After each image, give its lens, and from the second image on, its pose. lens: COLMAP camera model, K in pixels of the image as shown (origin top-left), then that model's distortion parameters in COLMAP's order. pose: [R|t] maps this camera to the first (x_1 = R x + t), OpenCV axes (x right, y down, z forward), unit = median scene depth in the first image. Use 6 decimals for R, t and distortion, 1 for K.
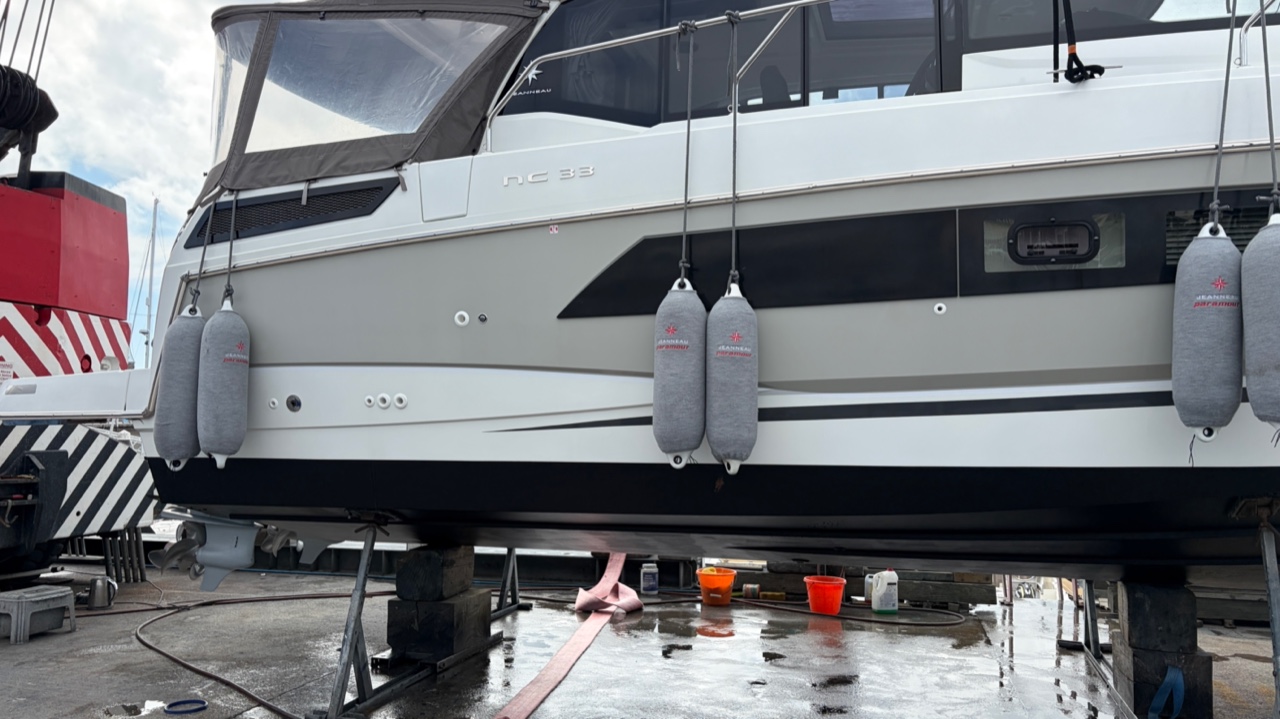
lens RADIAL K [[986.2, 0, 640.0], [0, 986.2, 359.5], [0, 0, 1]] dist [0.095352, -0.116681]
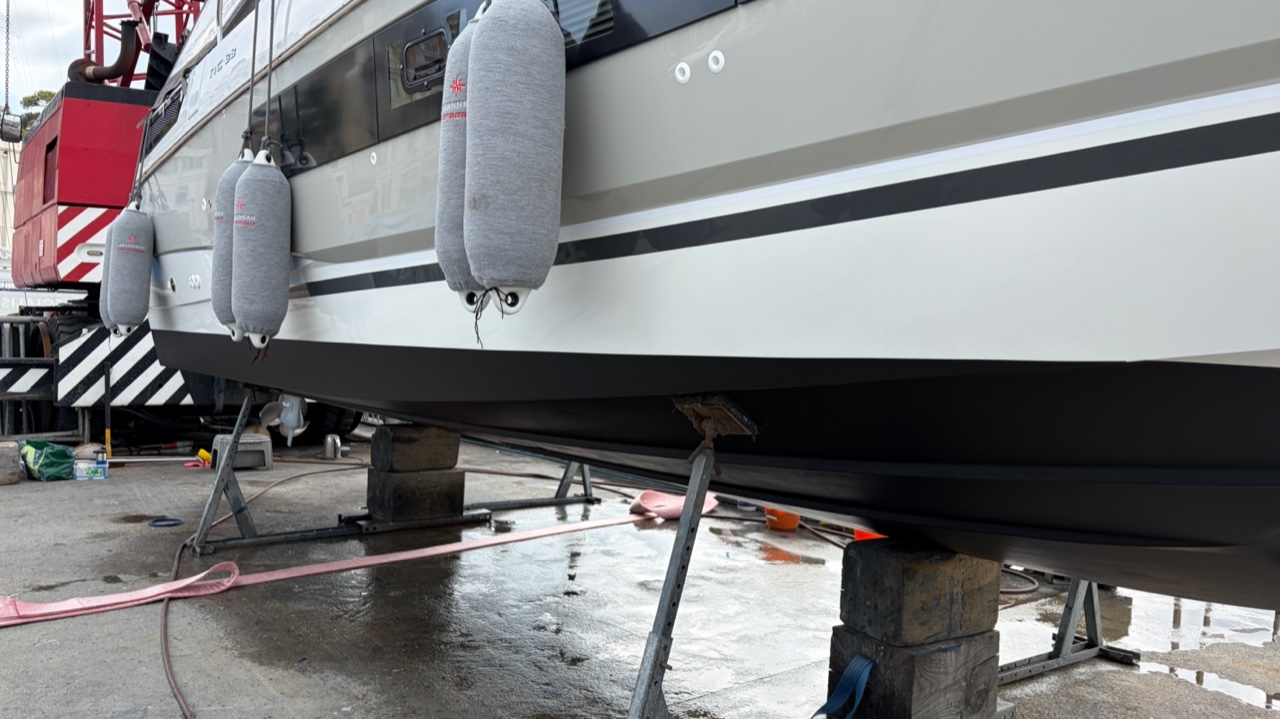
lens RADIAL K [[989.2, 0, 640.0], [0, 989.2, 359.5], [0, 0, 1]] dist [0.004510, 0.043740]
pose [[0.790872, 0.039342, -0.610715, 0.808095], [0.005807, 0.997404, 0.071772, 0.048590], [0.611954, -0.060309, 0.788591, 0.371741]]
